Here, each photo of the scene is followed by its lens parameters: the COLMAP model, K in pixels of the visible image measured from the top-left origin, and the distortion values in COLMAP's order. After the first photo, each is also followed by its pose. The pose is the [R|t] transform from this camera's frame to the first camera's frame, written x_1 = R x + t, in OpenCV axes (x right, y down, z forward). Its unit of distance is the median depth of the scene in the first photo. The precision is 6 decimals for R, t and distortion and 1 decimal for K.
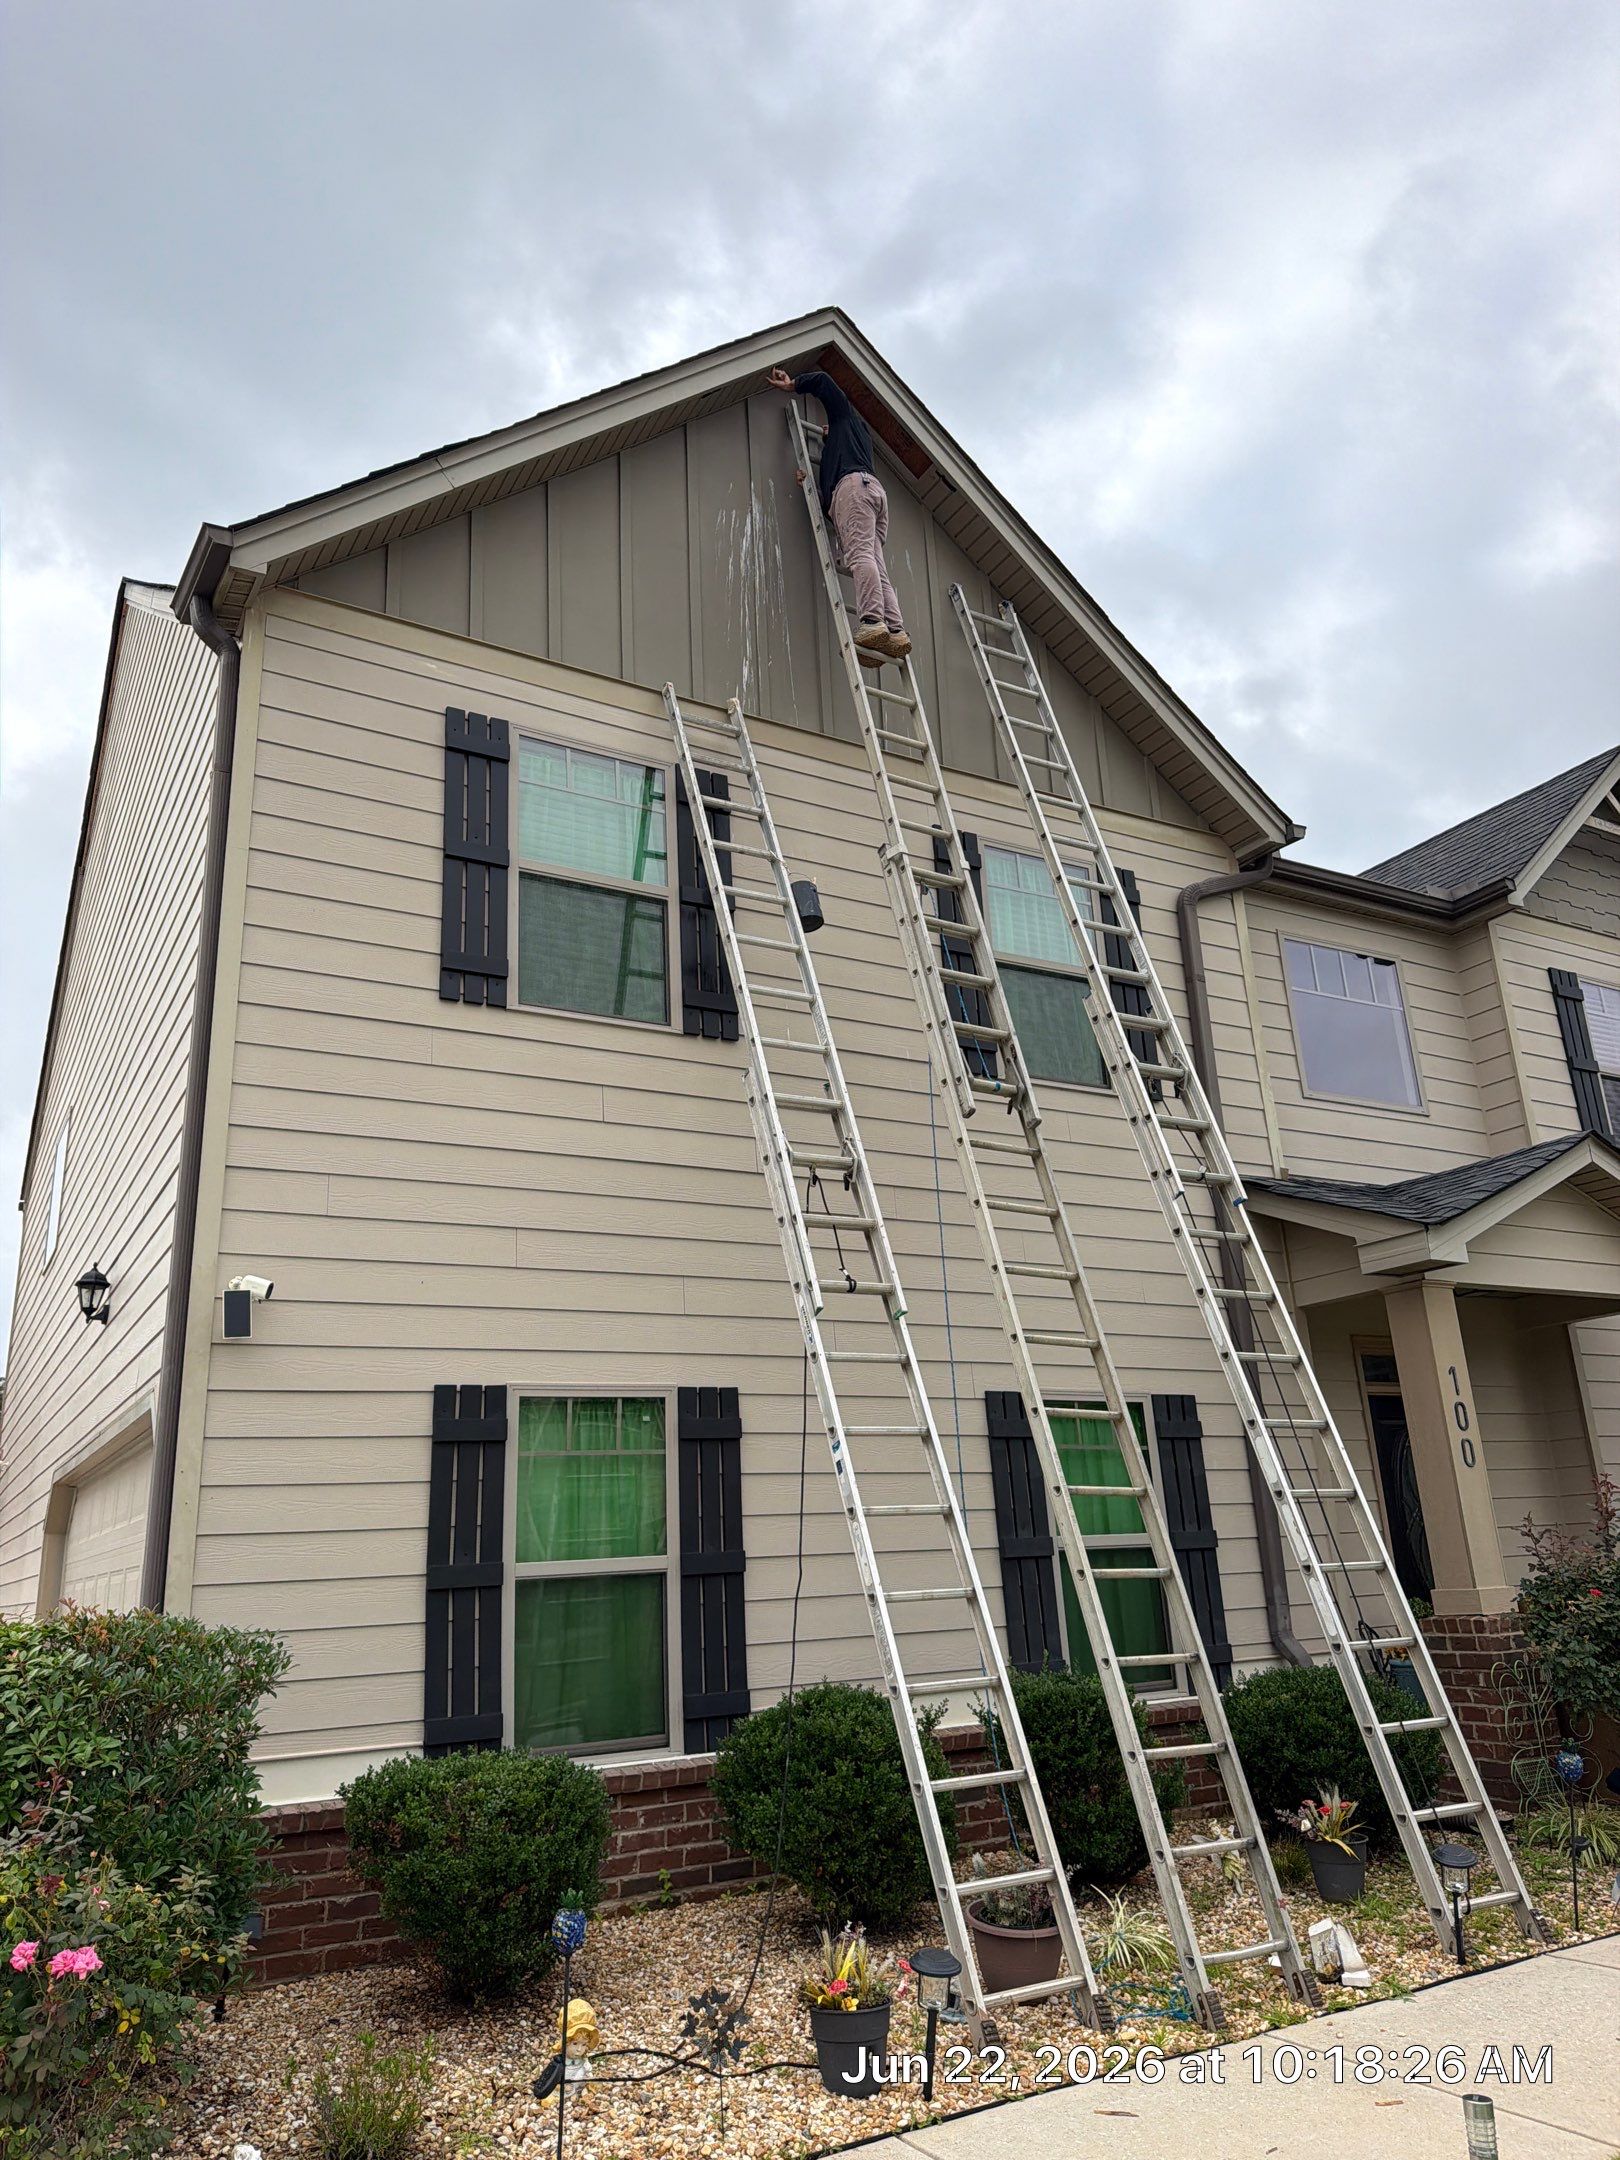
lens RADIAL K [[1560.9, 0, 827.7], [0, 1560.9, 1047.0], [0, 0, 1]] dist [0.091046, -0.031642]
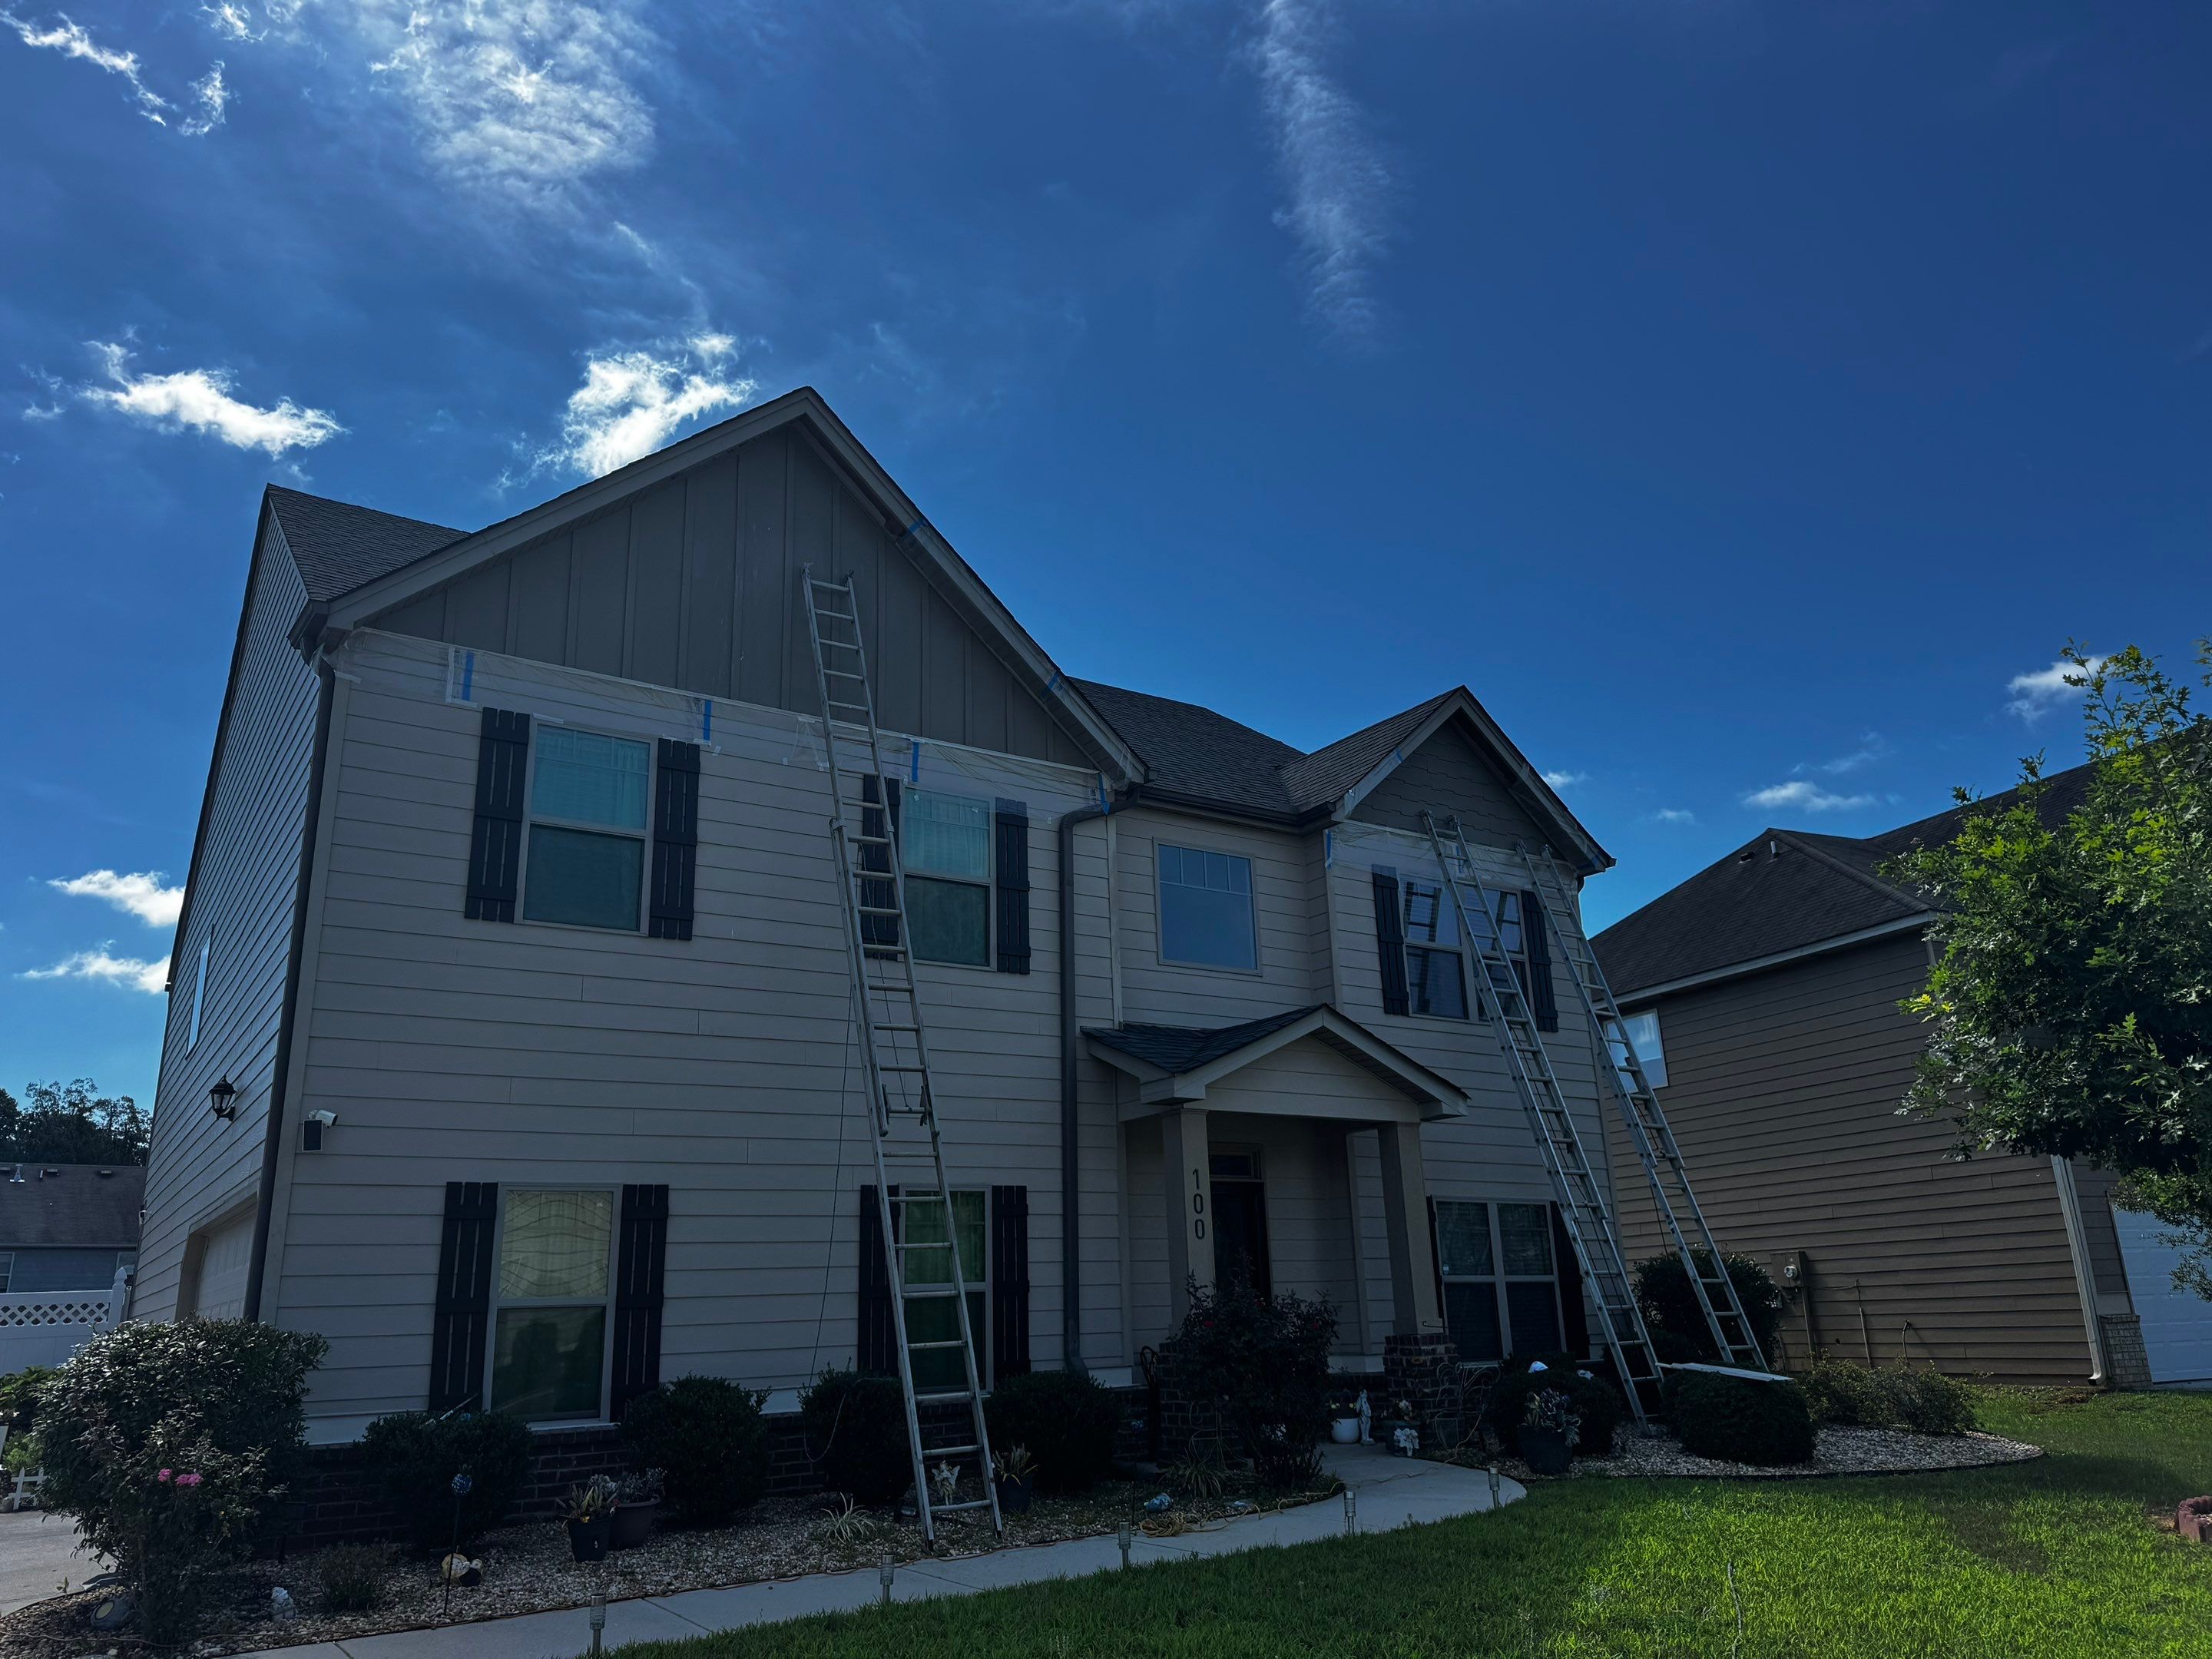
lens RADIAL K [[1598.5, 0, 1104.7], [0, 1598.5, 830.2], [0, 0, 1]] dist [0.091046, -0.031642]
pose [[0.998244, 0.031632, 0.050074, 0.223056], [-0.032830, 0.999190, 0.023271, -0.137663], [-0.049297, -0.024874, 0.998474, -0.447893]]
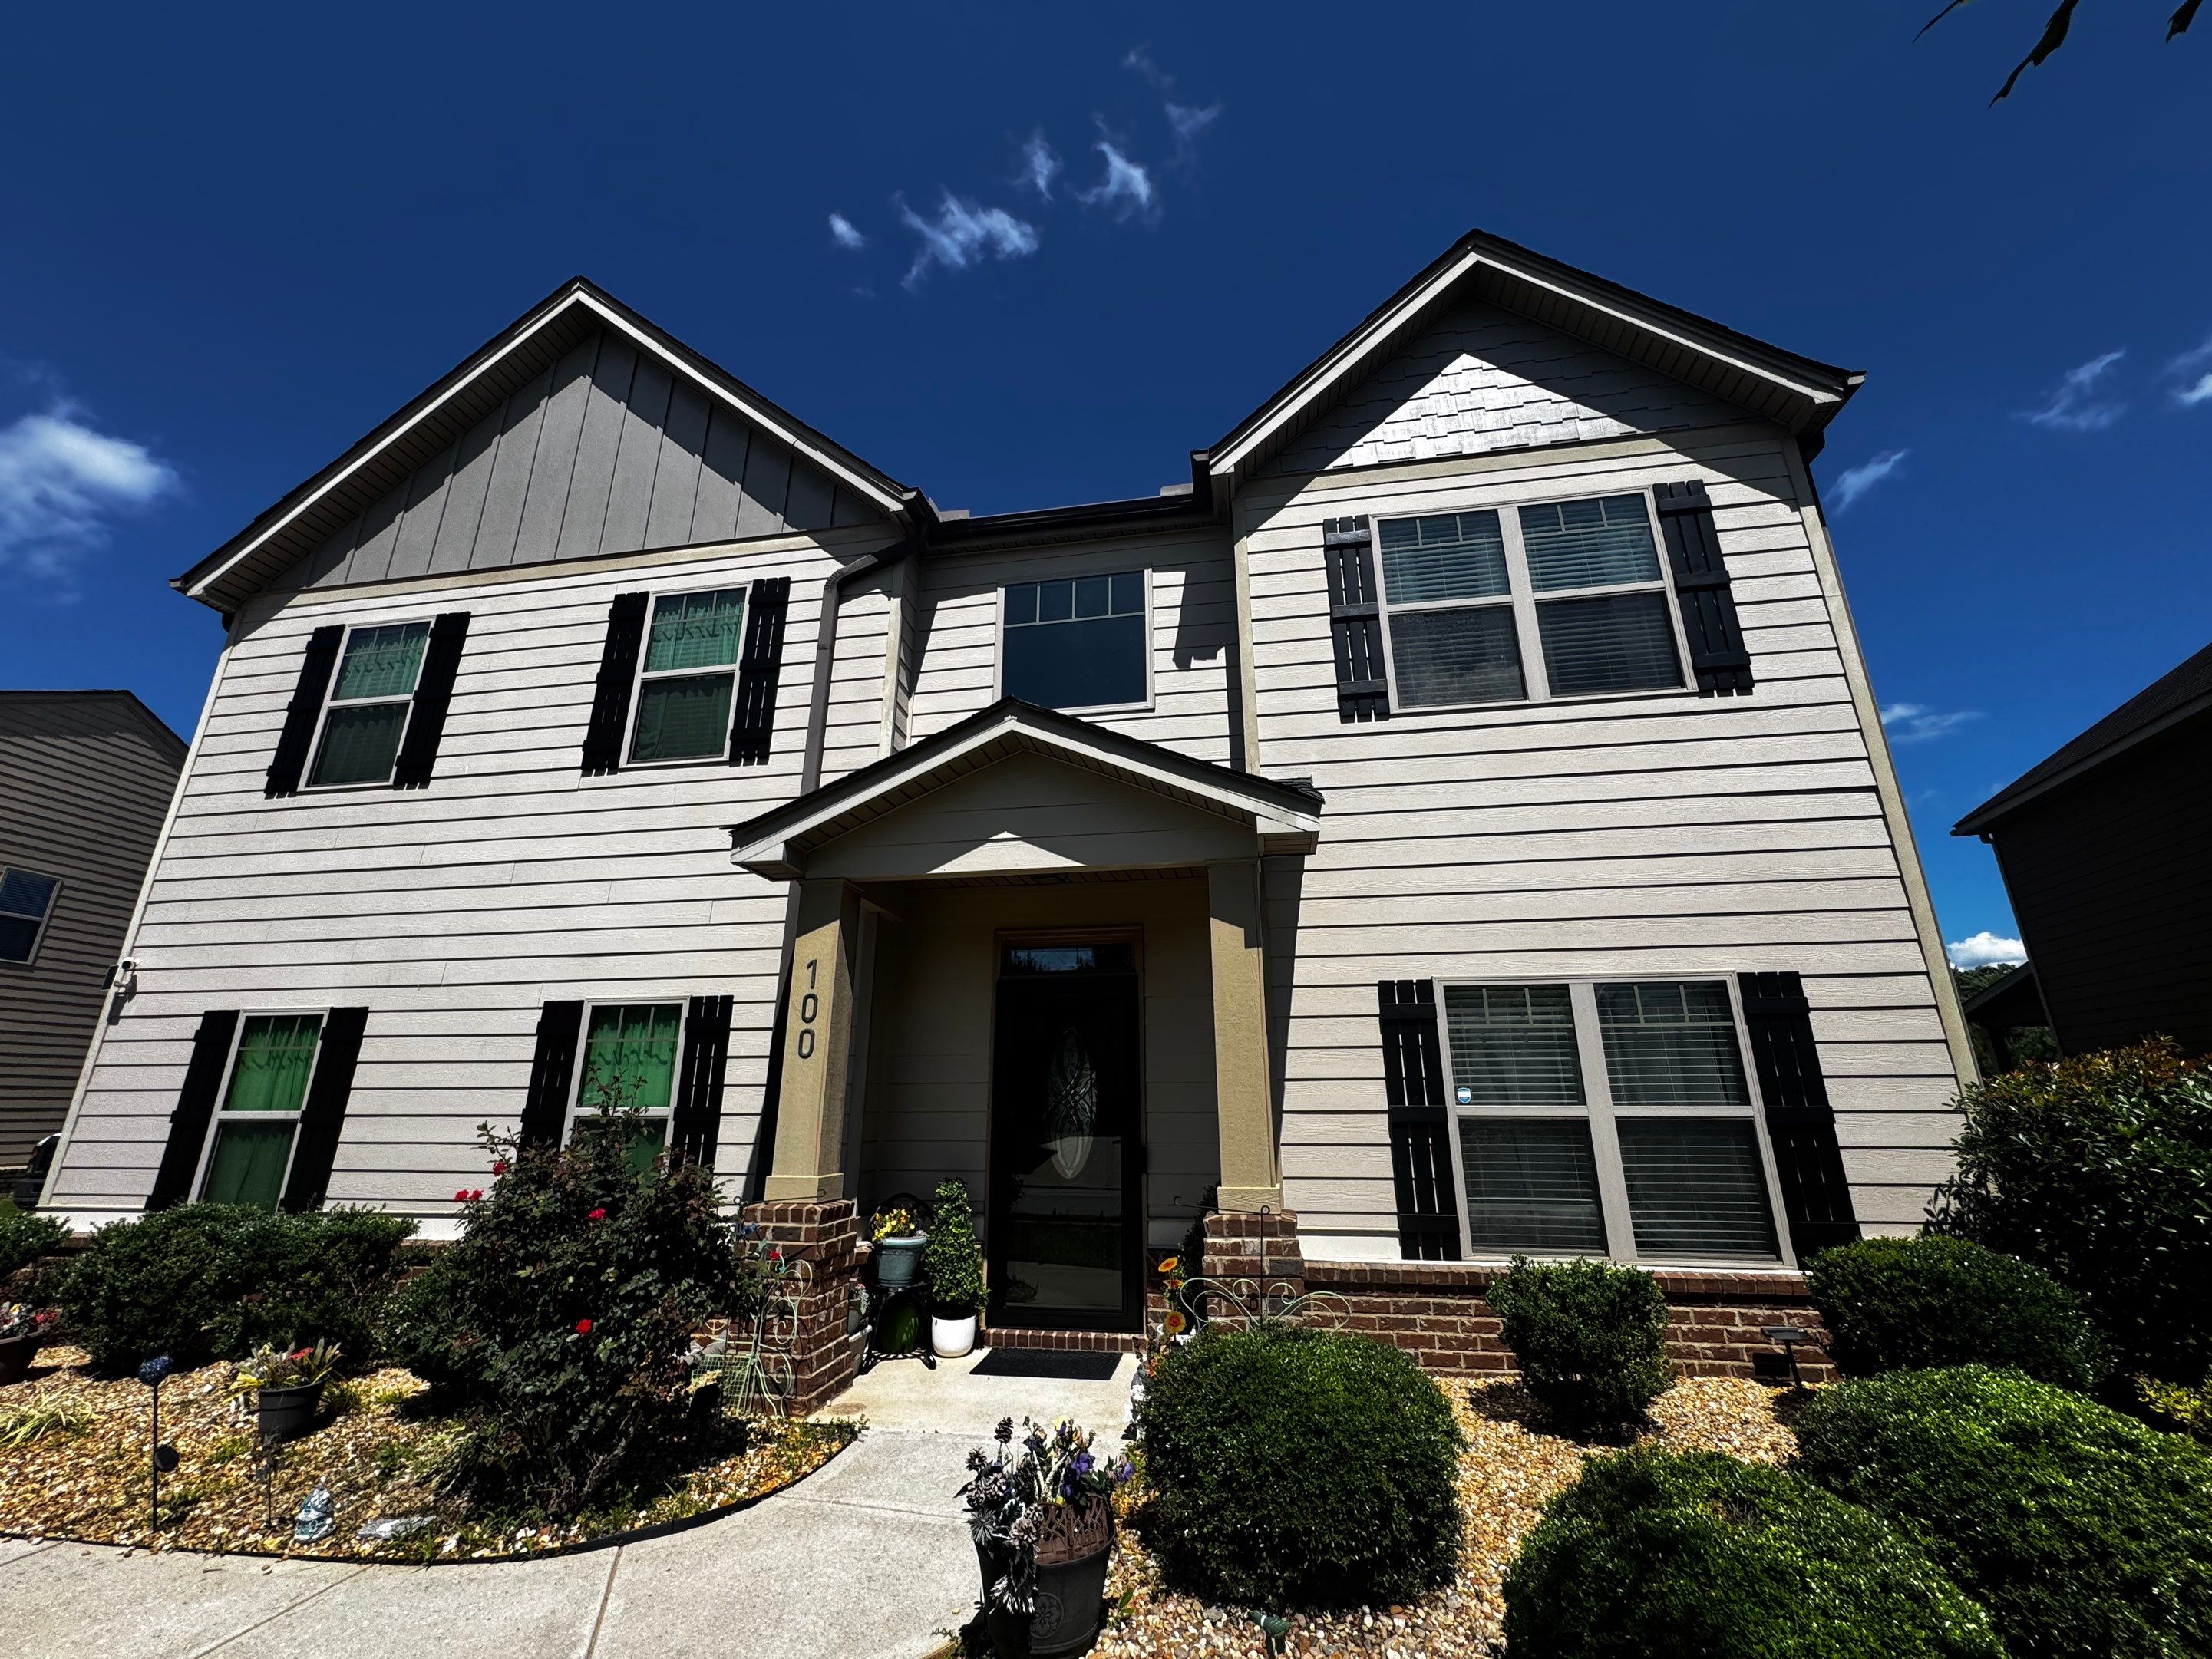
lens RADIAL K [[1023.0, 0, 1057.7], [0, 1023.0, 744.3], [0, 0, 1]] dist [0.002793, 0.000799]
pose [[0.735653, -0.190293, -0.650080, 0.978110], [0.179470, 0.980185, -0.083828, 0.143482], [0.653150, -0.055002, 0.755228, 0.583992]]
